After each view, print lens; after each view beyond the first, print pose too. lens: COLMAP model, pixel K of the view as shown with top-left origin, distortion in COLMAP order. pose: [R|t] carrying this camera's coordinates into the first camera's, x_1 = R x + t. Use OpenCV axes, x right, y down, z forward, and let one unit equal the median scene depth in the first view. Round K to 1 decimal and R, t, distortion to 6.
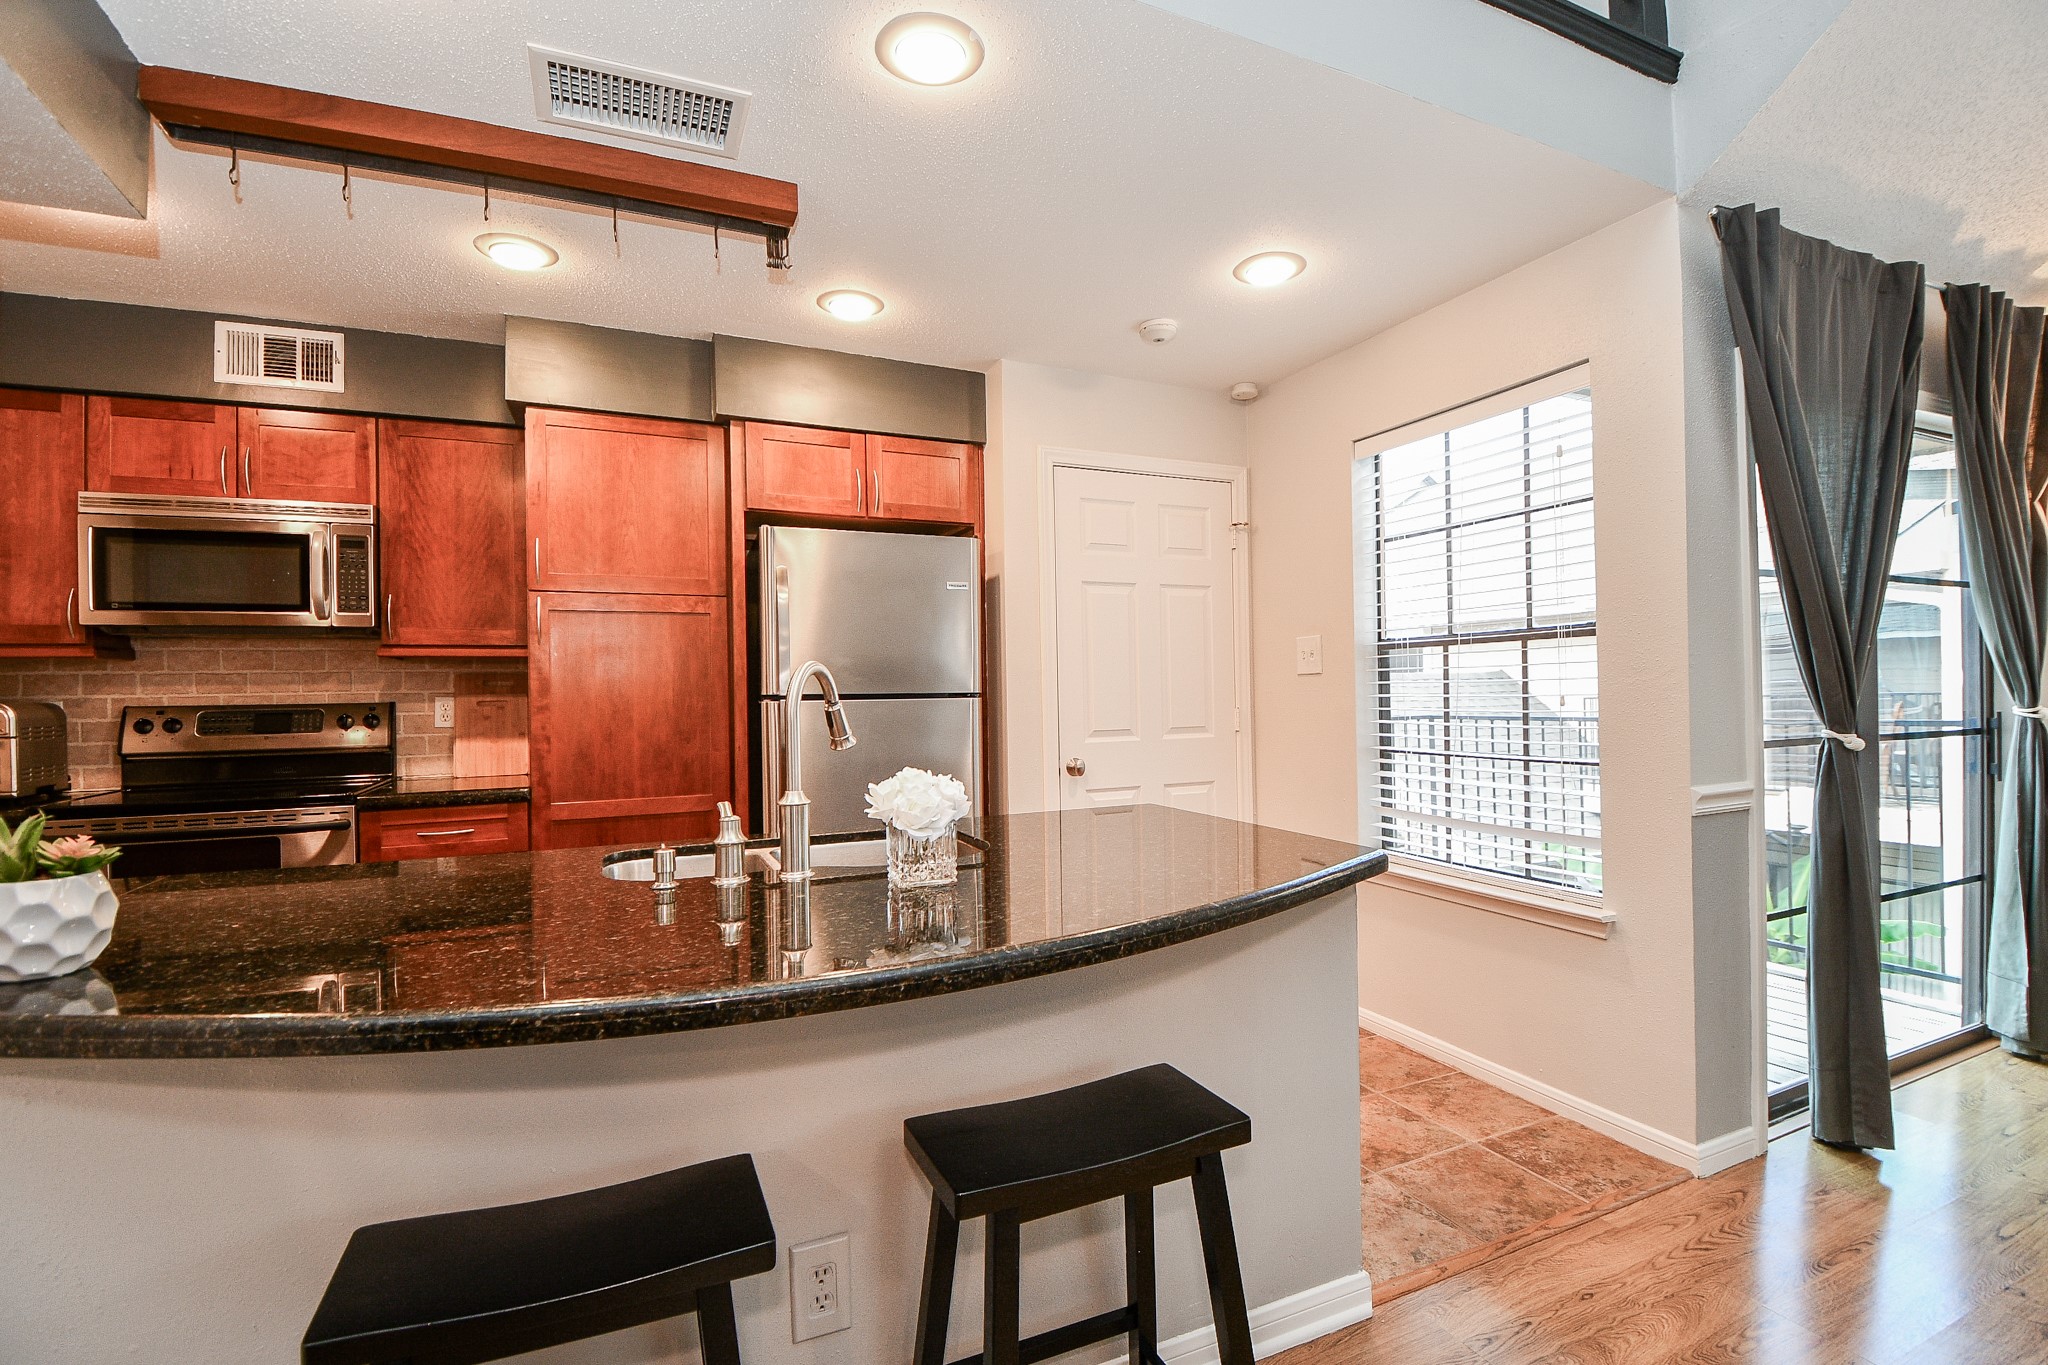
lens RADIAL K [[928.3, 0, 1024.0], [0, 928.3, 682.5], [0, 0, 1]] dist [-0.000453, -0.000273]
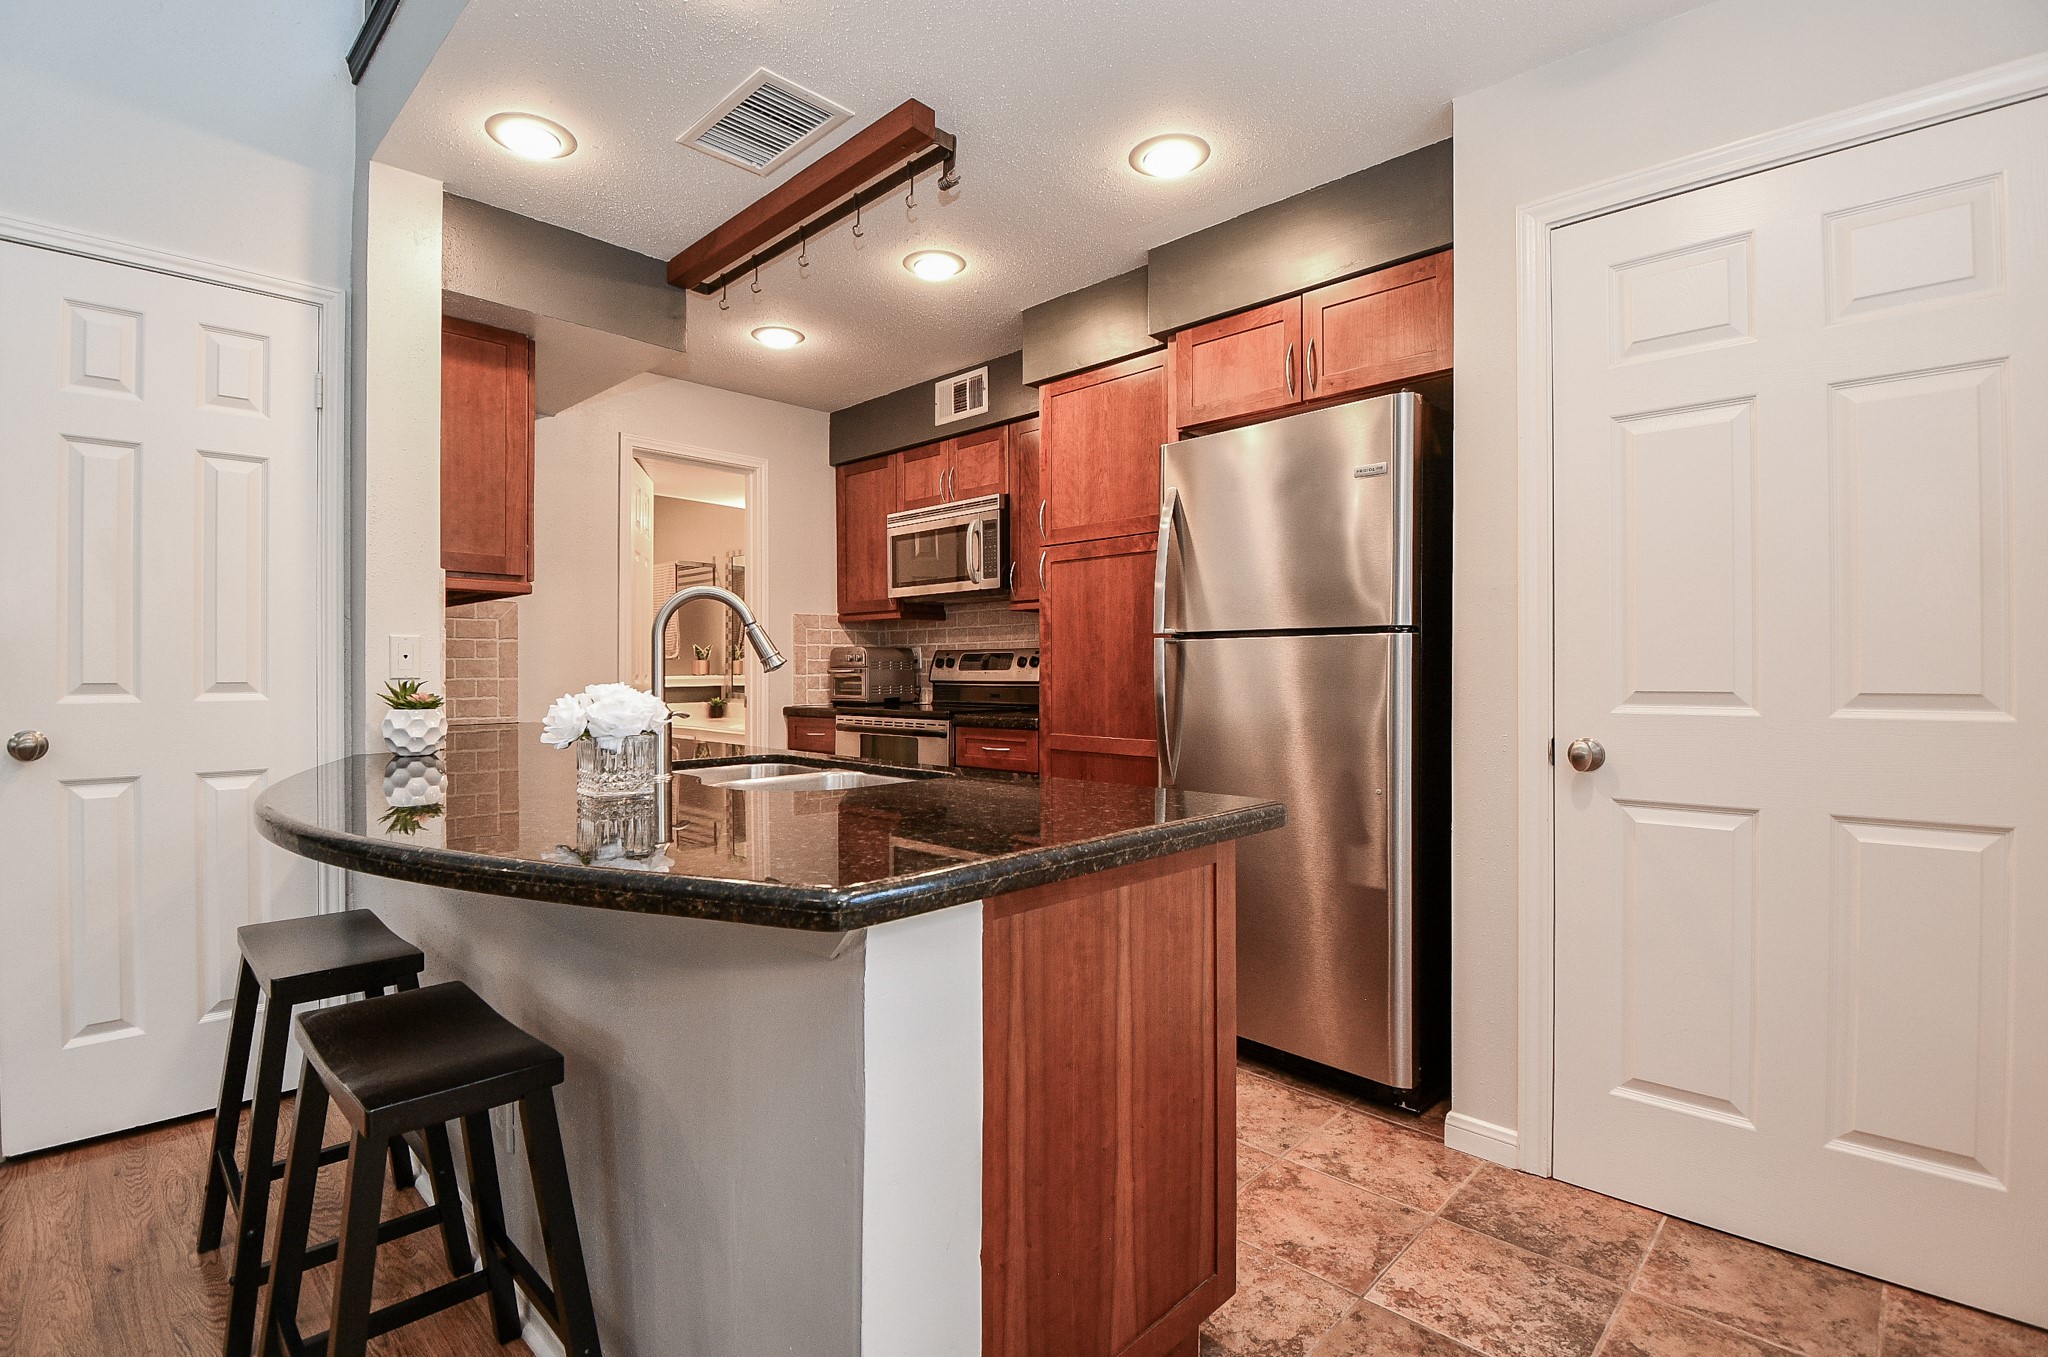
lens RADIAL K [[928.3, 0, 1024.0], [0, 928.3, 678.5], [0, 0, 1]] dist [-0.000453, -0.000273]
pose [[0.394319, 0.020682, -0.918741, 0.500781], [-0.001622, 0.999761, 0.021810, 0.037980], [0.918972, -0.007110, 0.394258, 0.522102]]
